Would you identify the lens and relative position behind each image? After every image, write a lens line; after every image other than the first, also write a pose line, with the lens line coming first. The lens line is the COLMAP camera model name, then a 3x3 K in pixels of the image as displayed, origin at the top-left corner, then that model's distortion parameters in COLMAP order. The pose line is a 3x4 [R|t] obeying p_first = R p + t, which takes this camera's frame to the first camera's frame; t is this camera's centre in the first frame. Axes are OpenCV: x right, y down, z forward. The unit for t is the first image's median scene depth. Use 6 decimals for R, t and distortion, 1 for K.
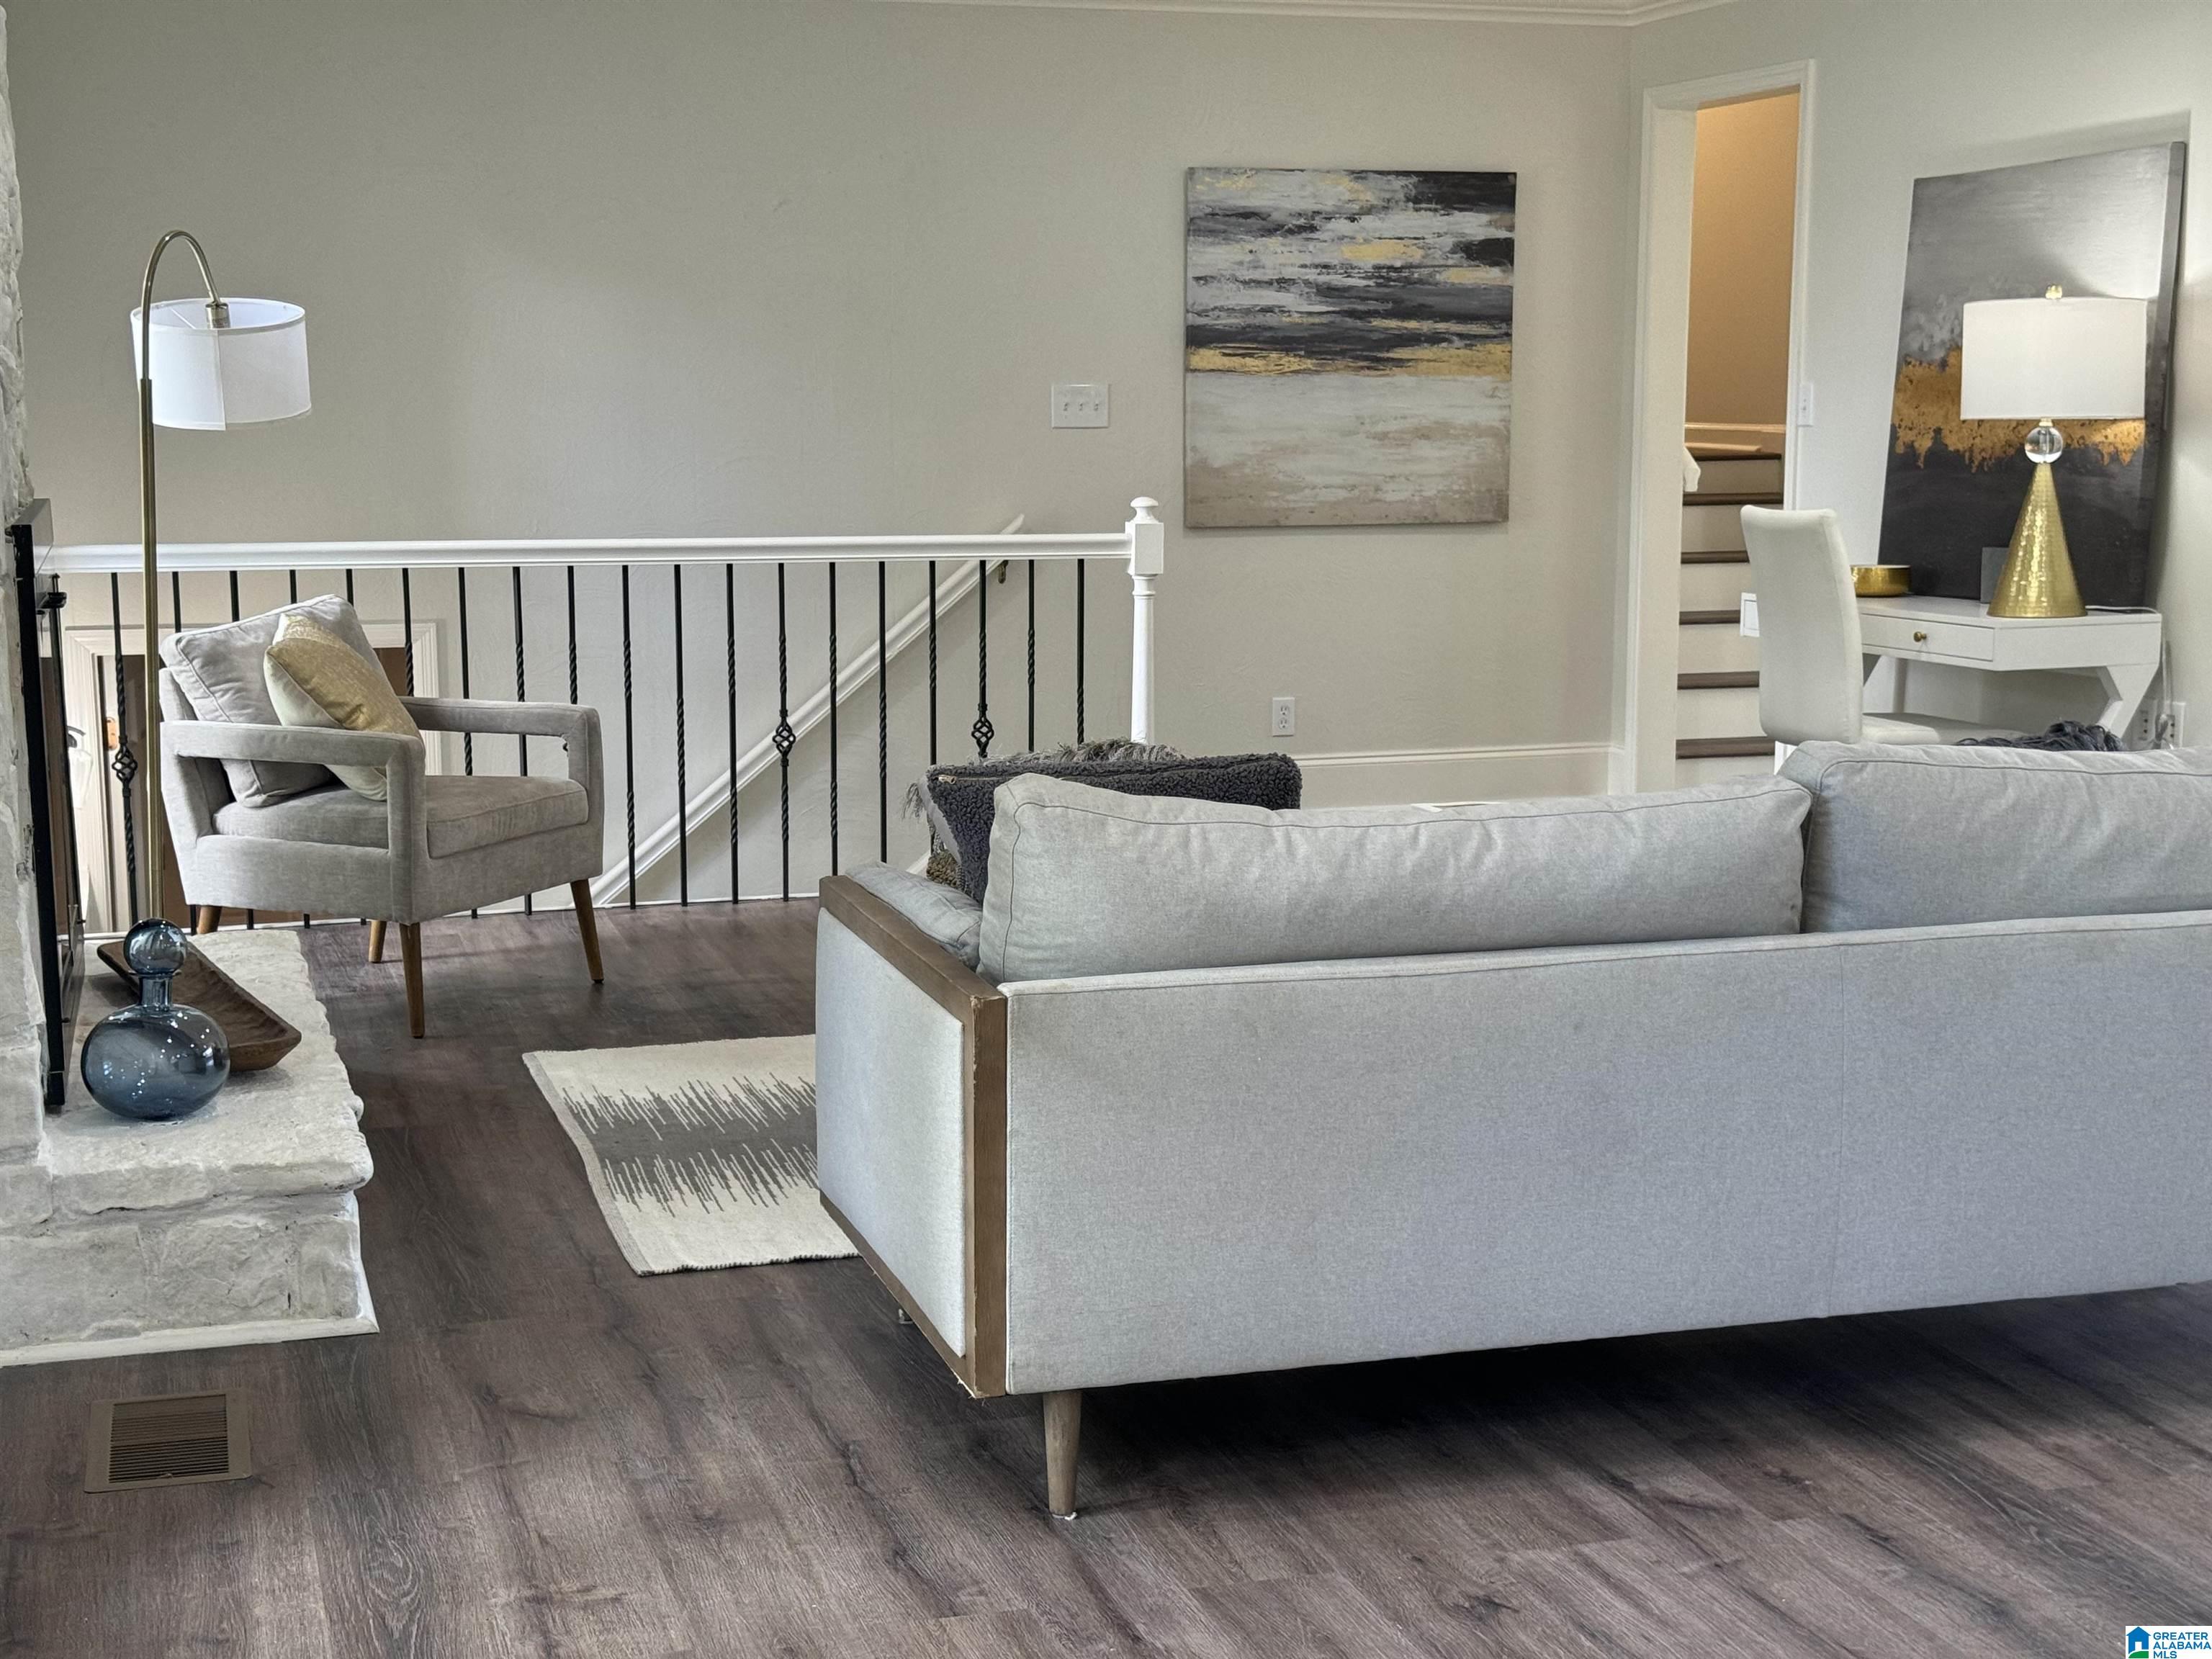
lens RADIAL K [[2763.8, 0, 1107.8], [0, 2763.8, 829.1], [0, 0, 1]] dist [0.032834, 0.000000]
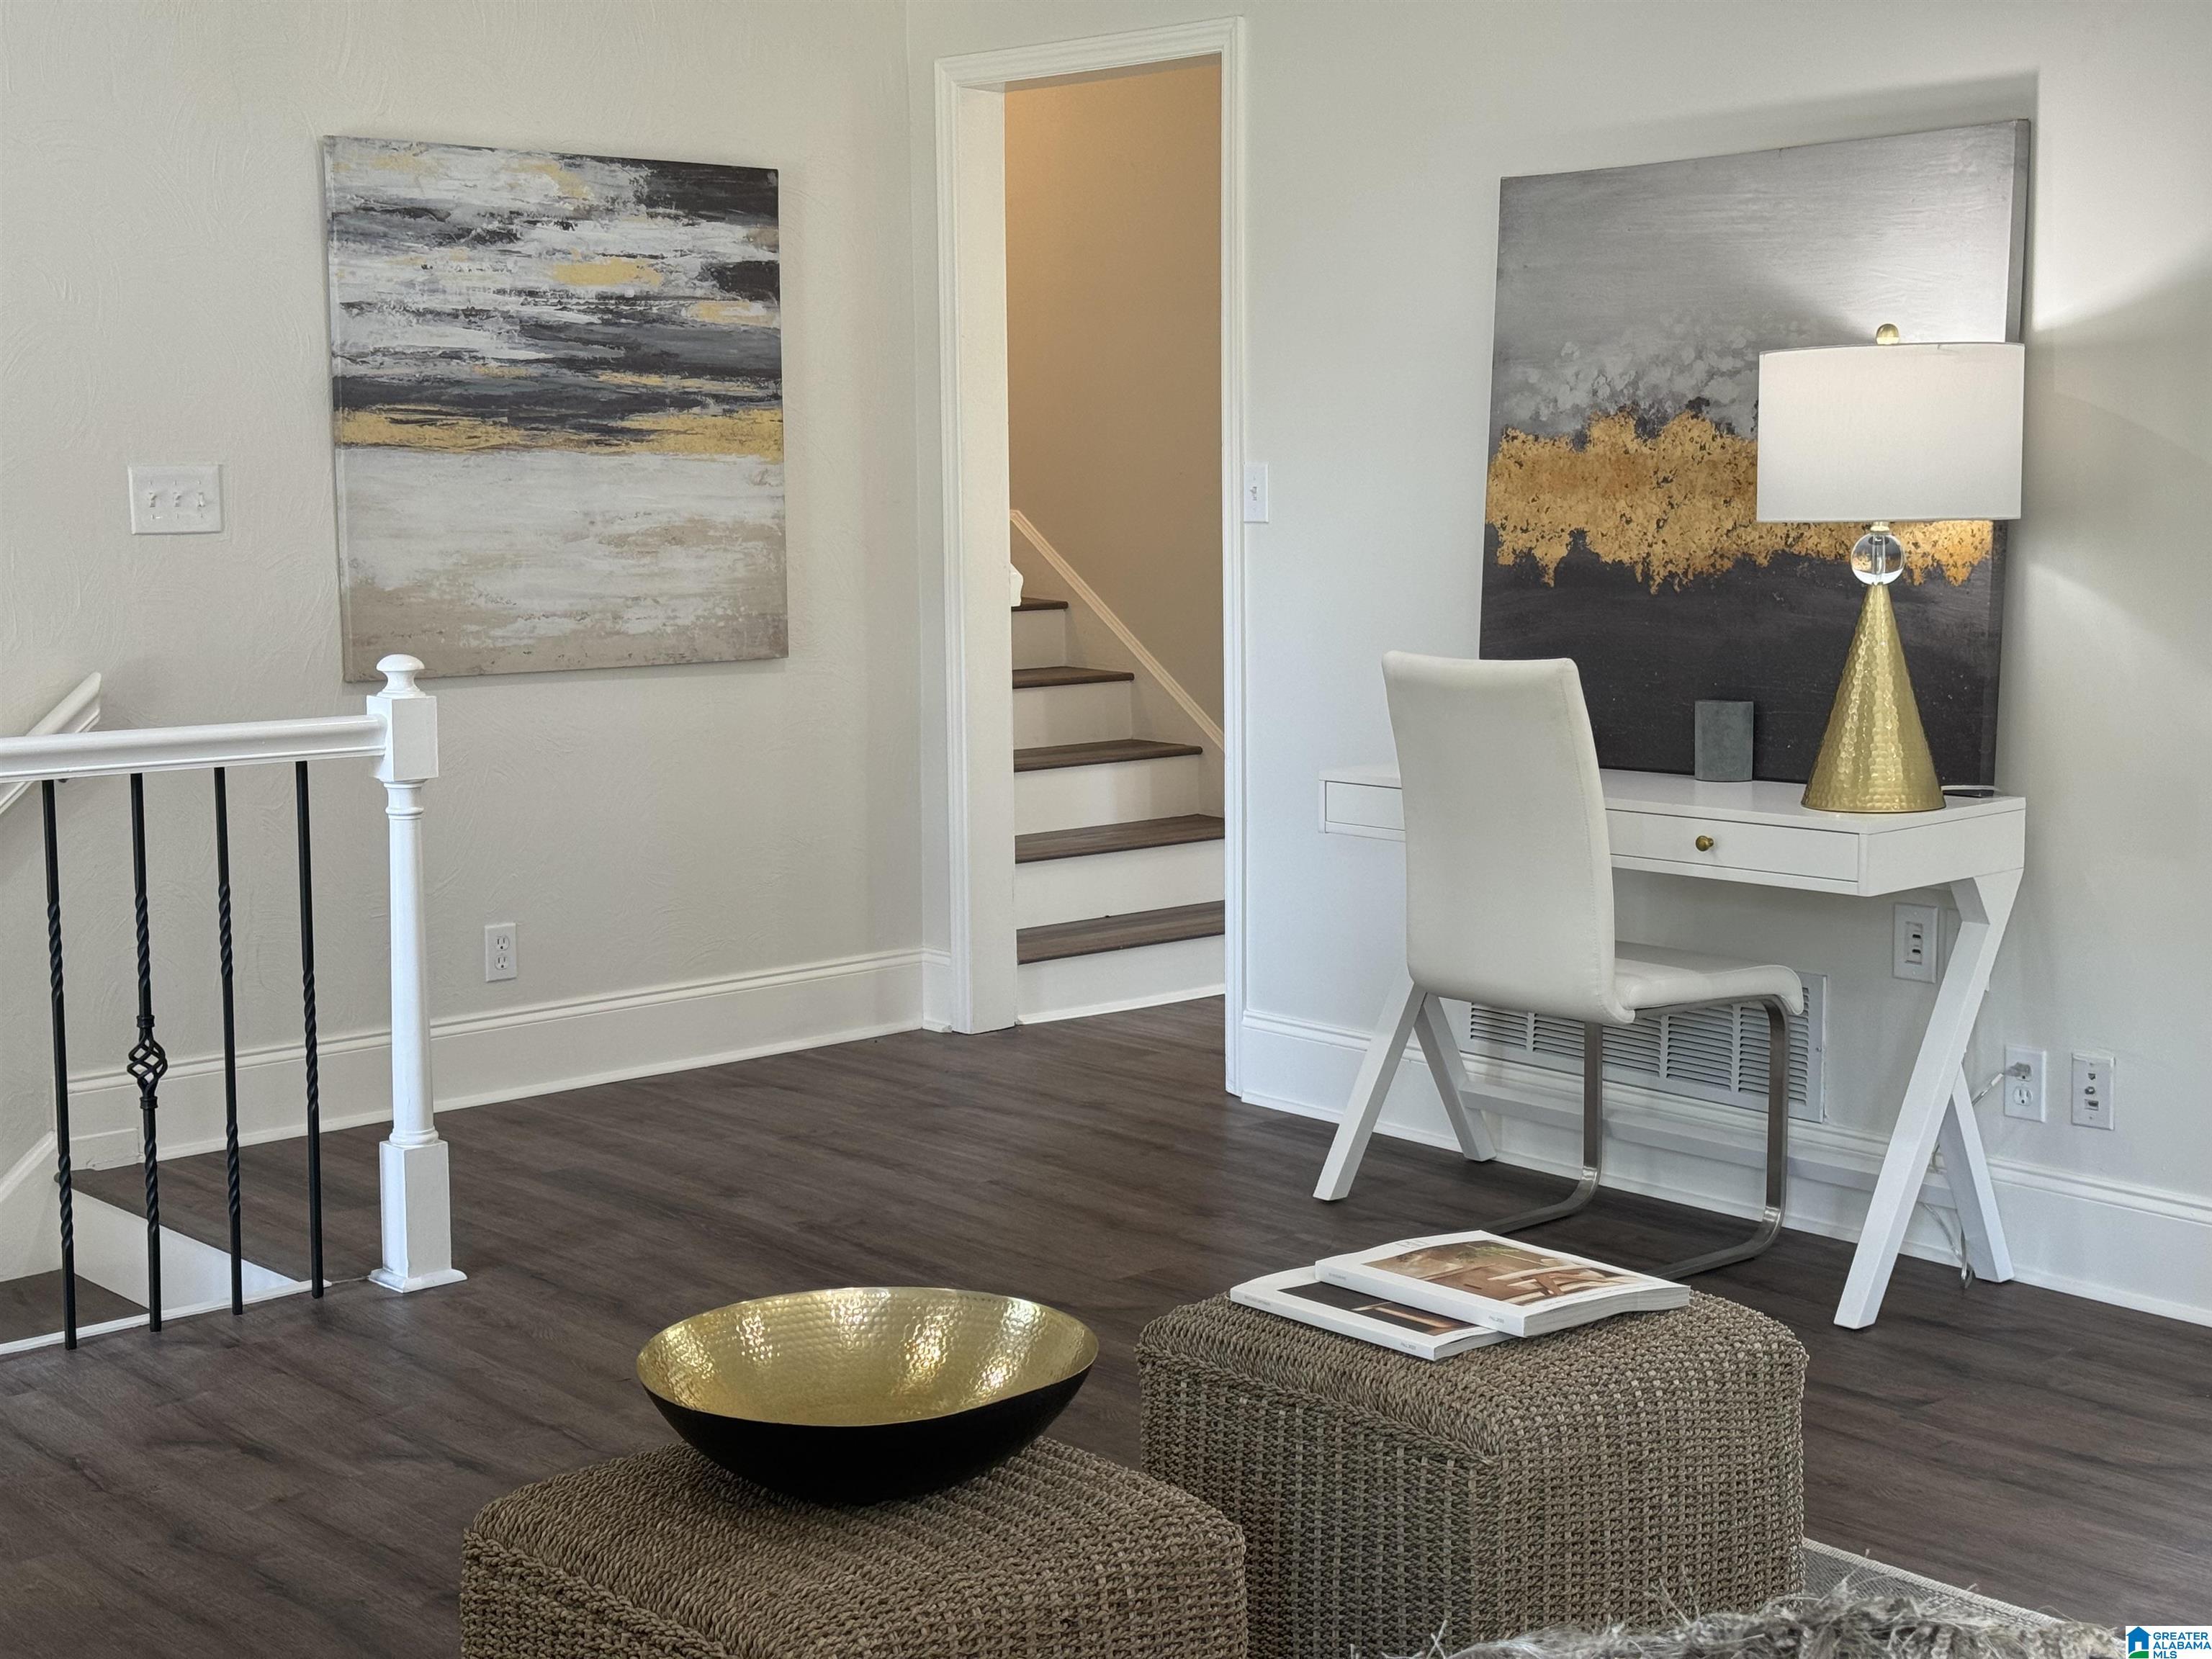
lens RADIAL K [[2763.8, 0, 1095.0], [0, 2763.8, 905.7], [0, 0, 1]] dist [0.032834, 0.000000]
pose [[0.908606, -0.068125, 0.412060, -0.087487], [0.067832, 0.997579, 0.015357, -0.054410], [-0.412108, 0.013997, 0.911027, 0.326169]]
